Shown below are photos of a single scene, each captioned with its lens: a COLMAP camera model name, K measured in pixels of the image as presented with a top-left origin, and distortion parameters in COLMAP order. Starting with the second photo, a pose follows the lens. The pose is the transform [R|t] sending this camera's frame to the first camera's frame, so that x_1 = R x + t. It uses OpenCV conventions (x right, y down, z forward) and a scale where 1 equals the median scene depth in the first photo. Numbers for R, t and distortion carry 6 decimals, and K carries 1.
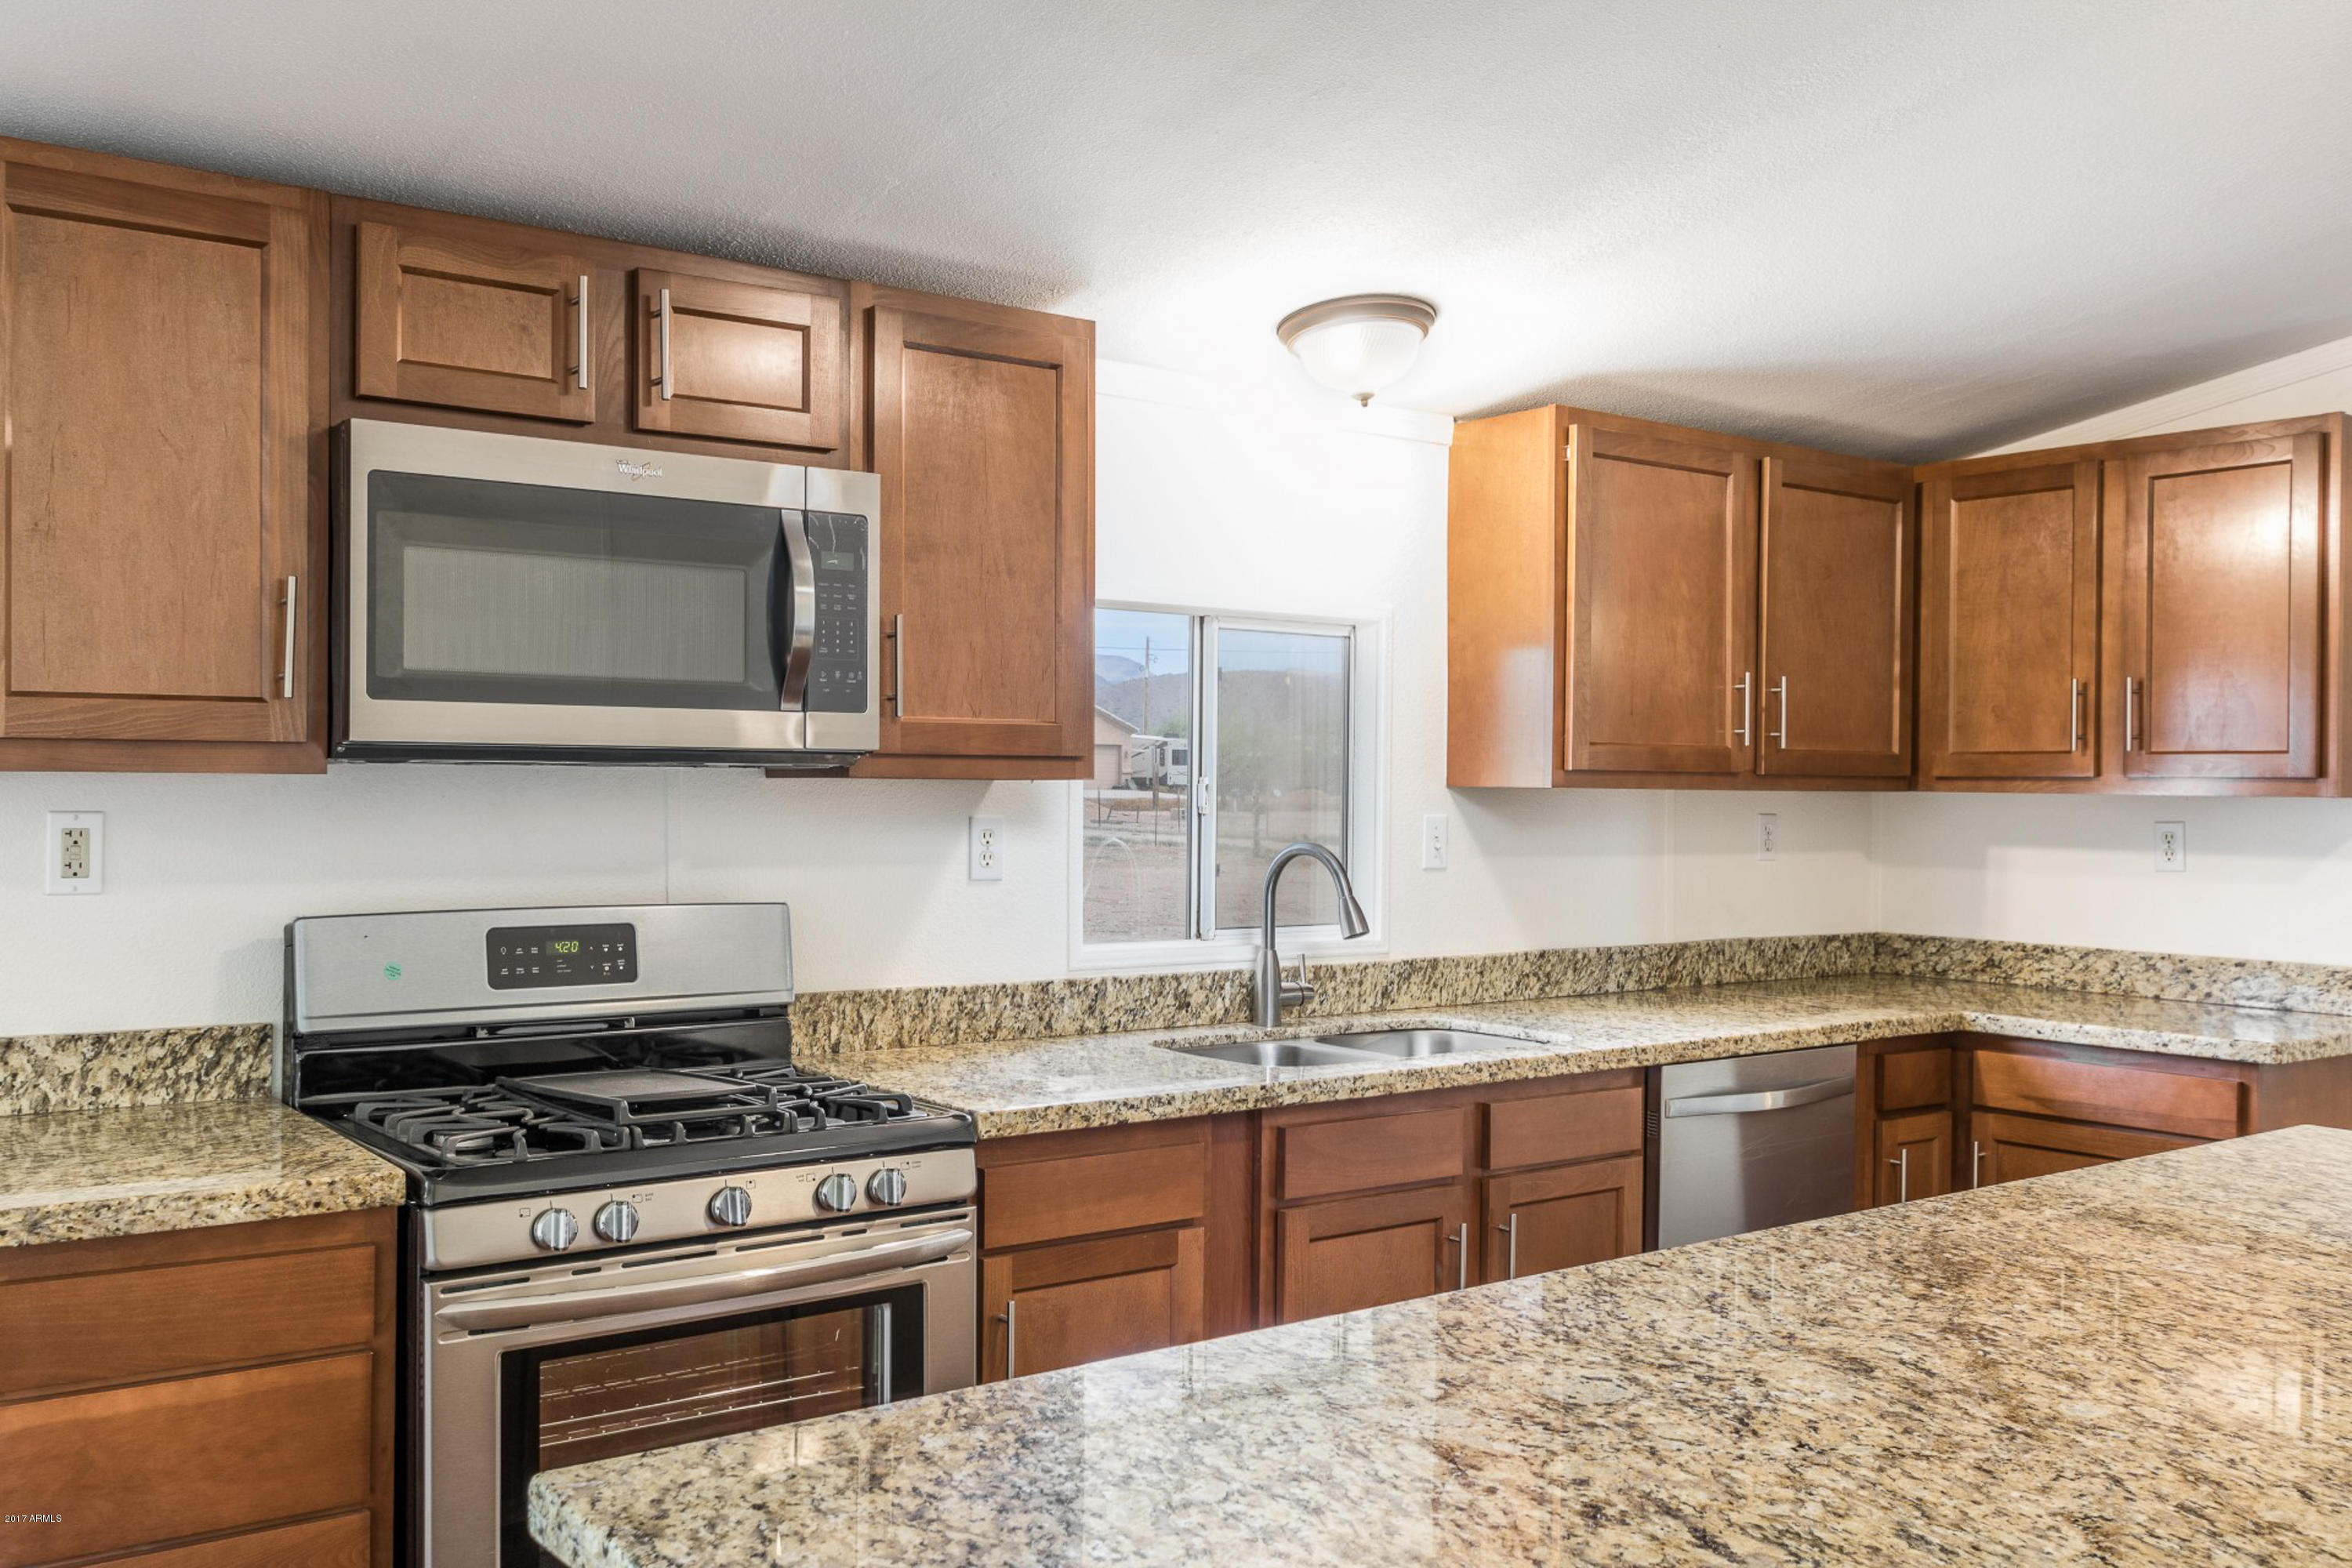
lens RADIAL K [[2031.5, 0, 1176.1], [0, 2031.5, 777.8], [0, 0, 1]] dist [-0.004225, 0.002306]
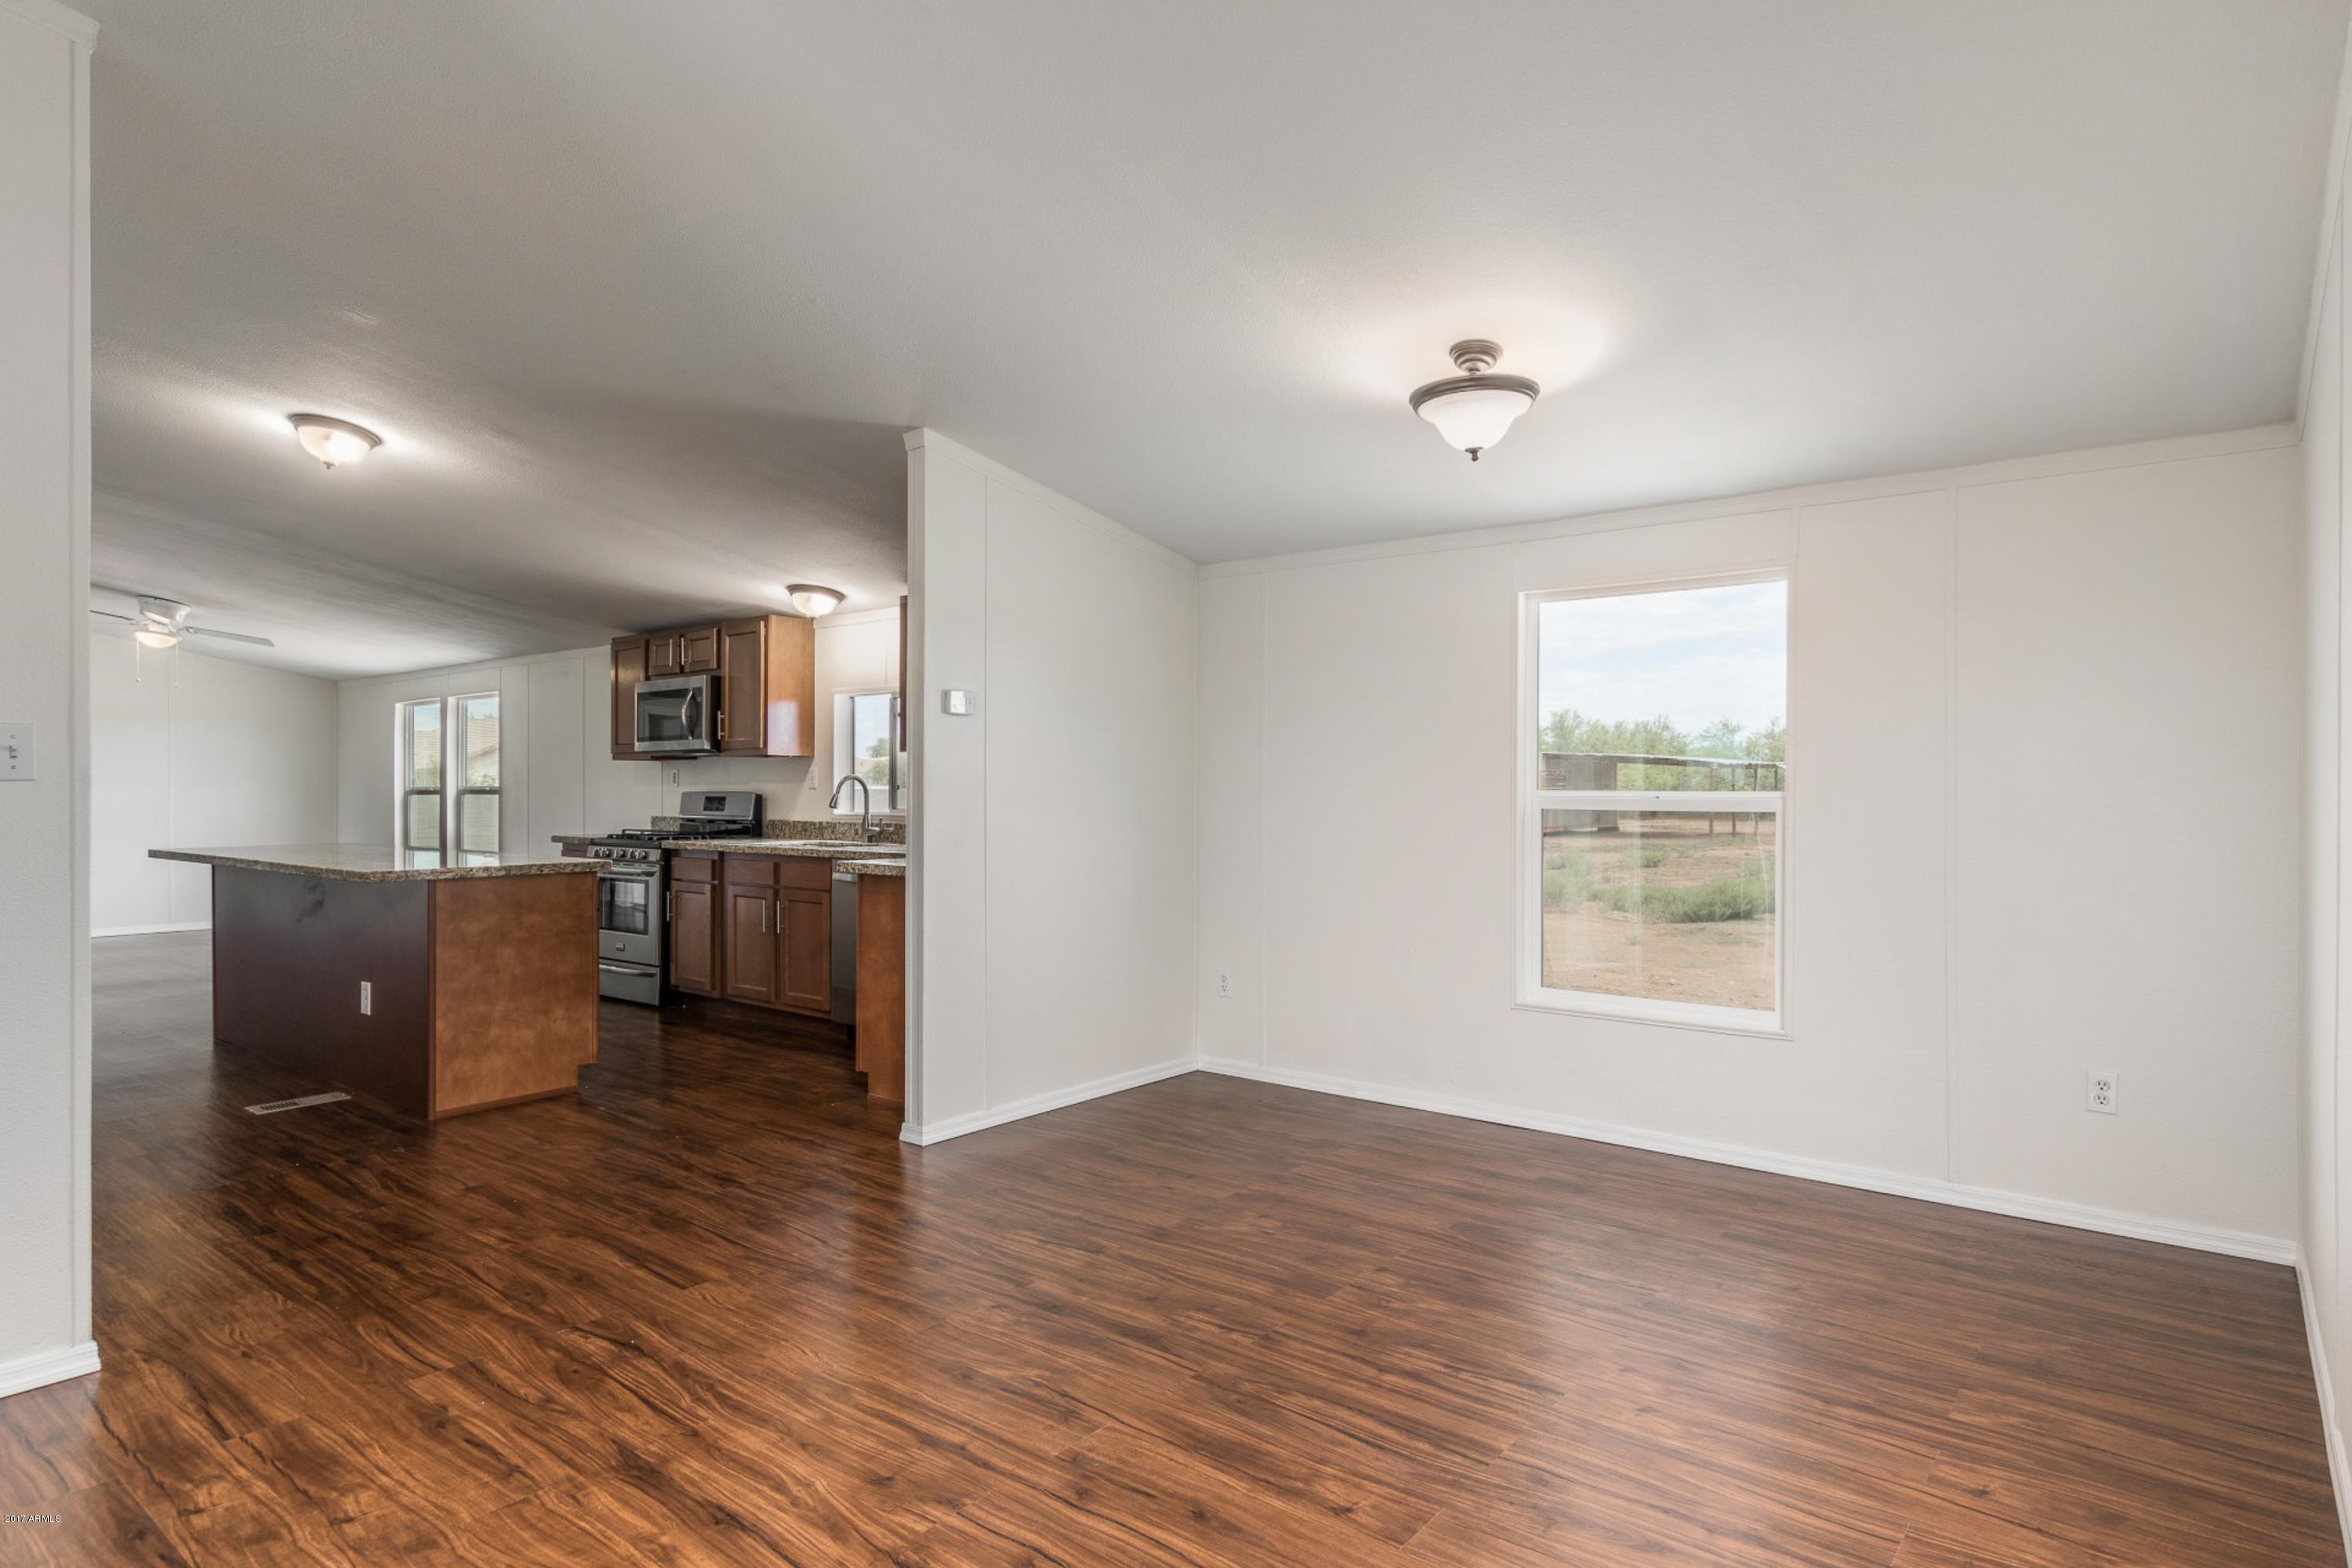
lens RADIAL K [[1283.1, 0, 1181.3], [0, 1283.1, 798.3], [0, 0, 1]] dist [0.005666, 0.000415]
pose [[0.253233, -0.003112, -0.967400, 1.862935], [0.005220, 0.999985, -0.001851, 0.068253], [0.967391, -0.004582, 0.253245, 0.985839]]
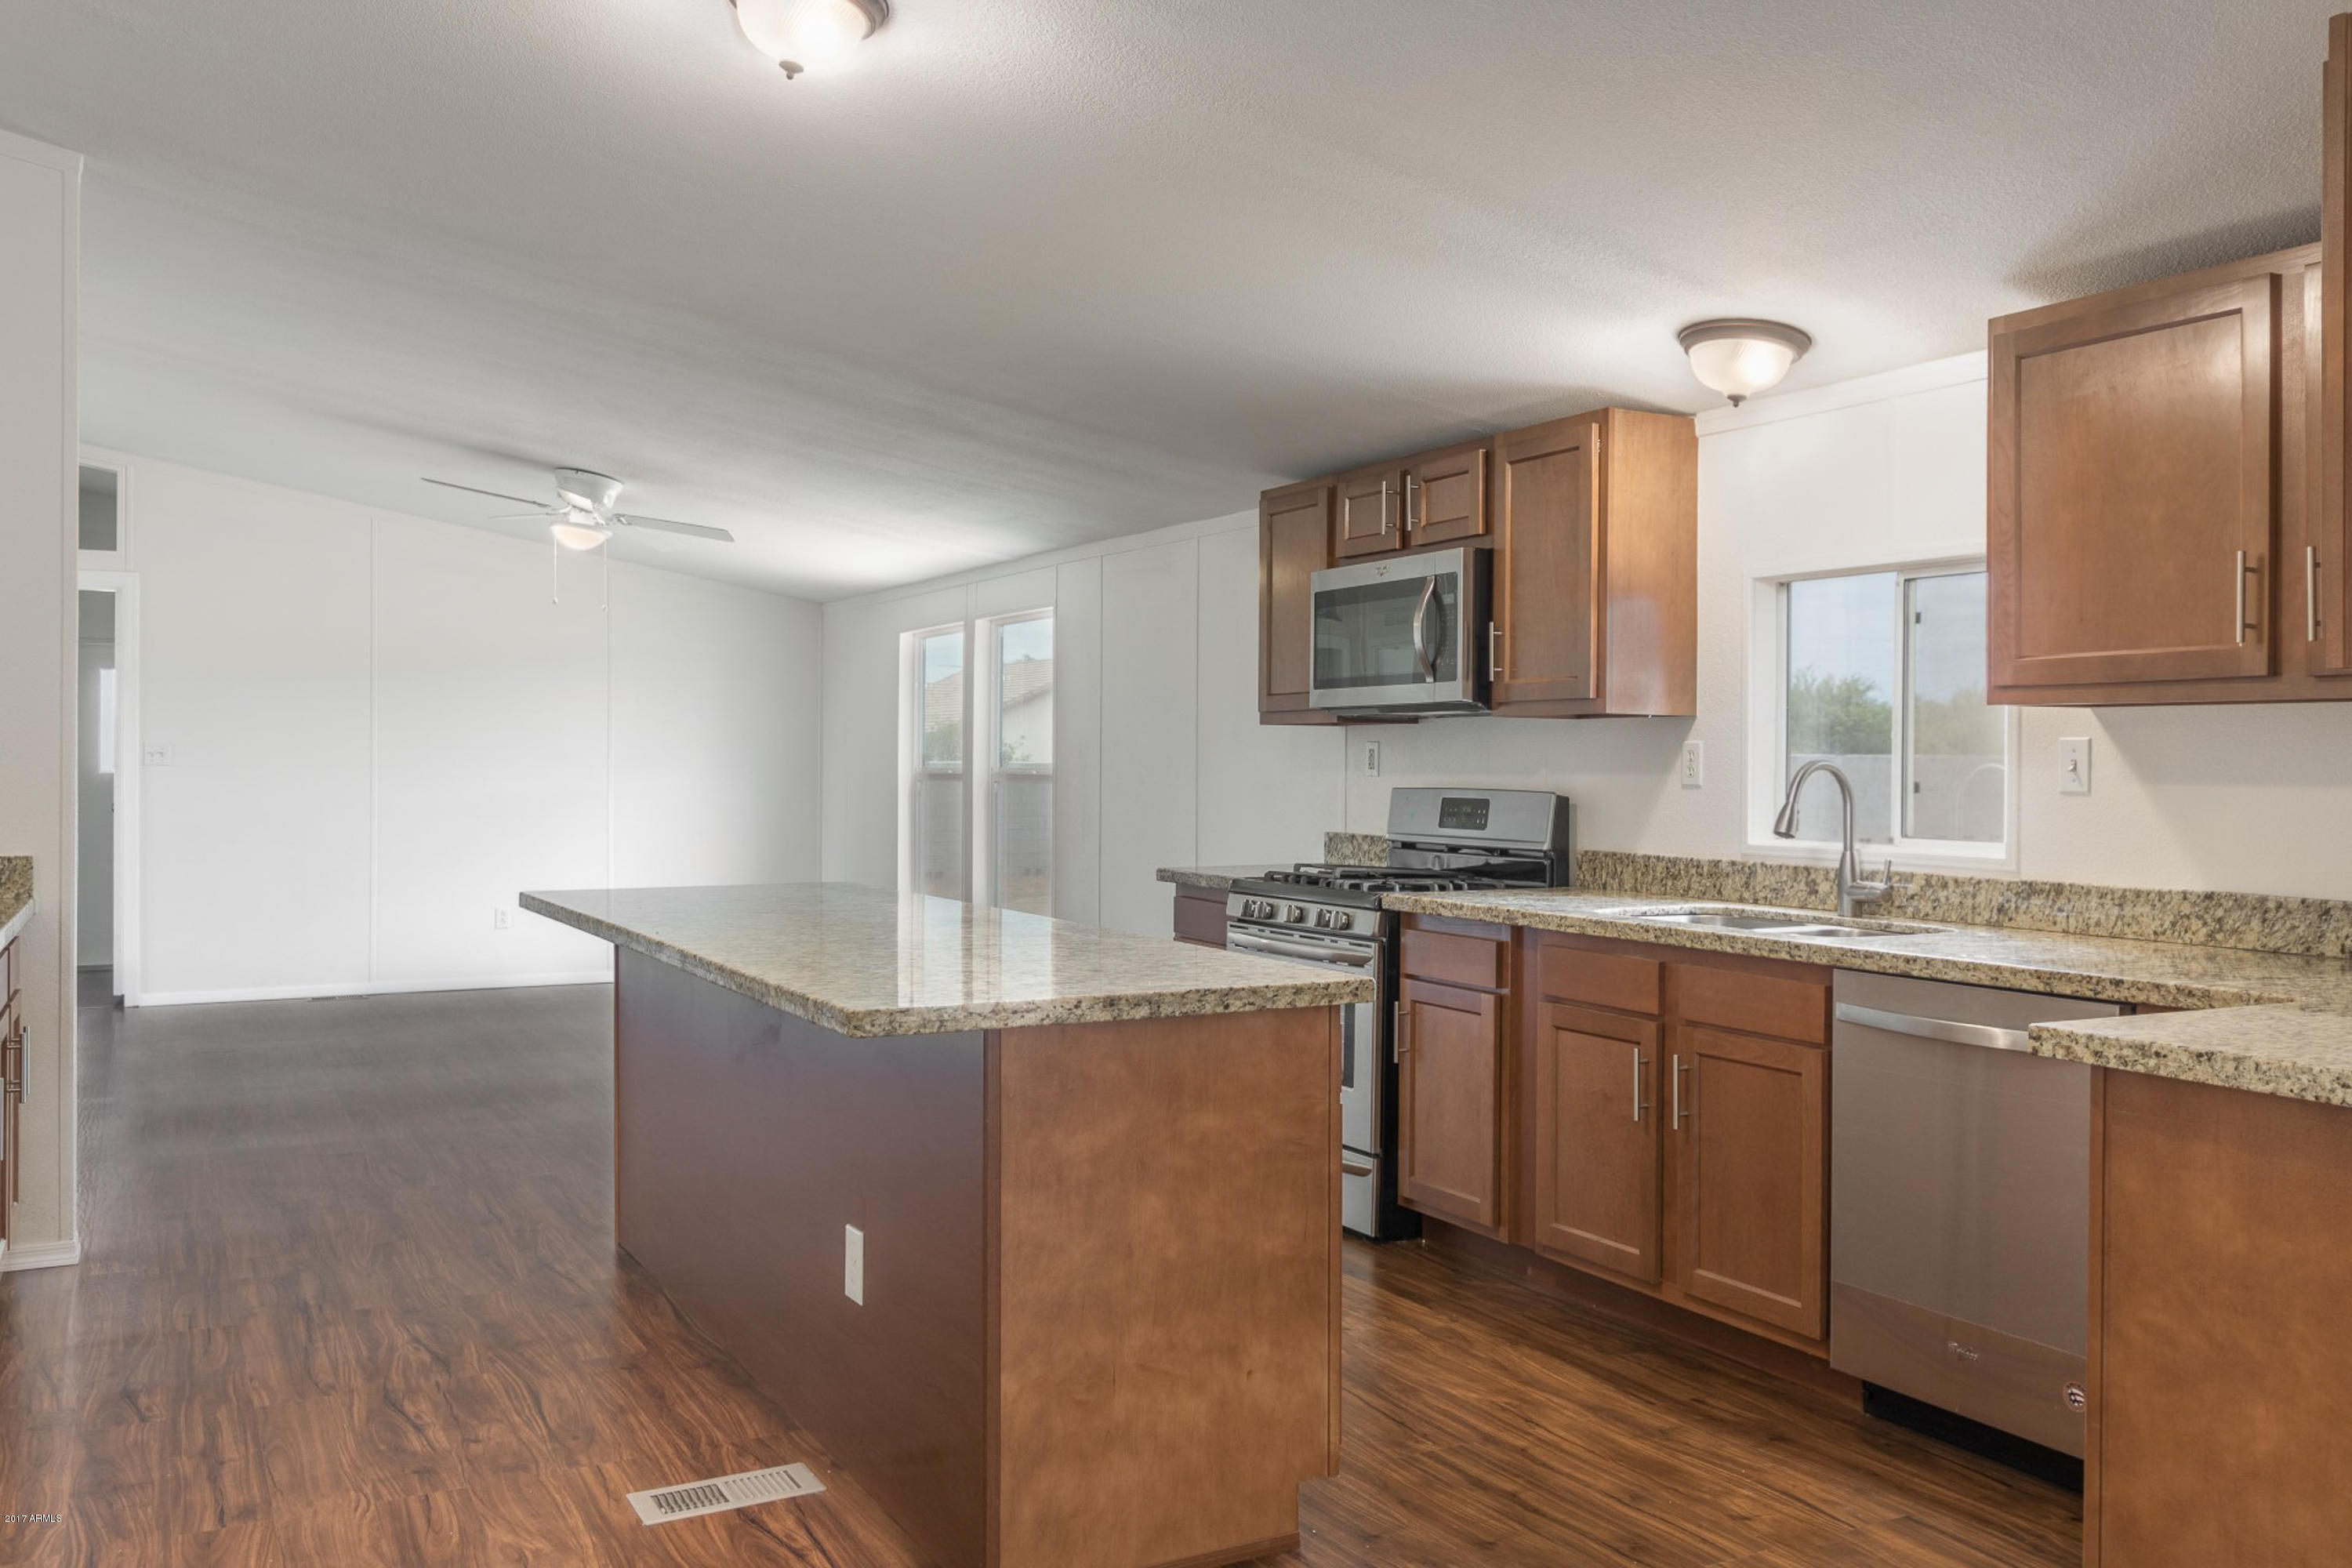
lens RADIAL K [[1918.5, 0, 1175.4], [0, 1918.5, 771.7], [0, 0, 1]] dist [0.000529, 0.000529]
pose [[-0.145035, -0.004670, -0.989415, 1.232376], [-0.003245, 0.999986, -0.004245, 0.044410], [0.989421, 0.002595, -0.145048, 0.785300]]
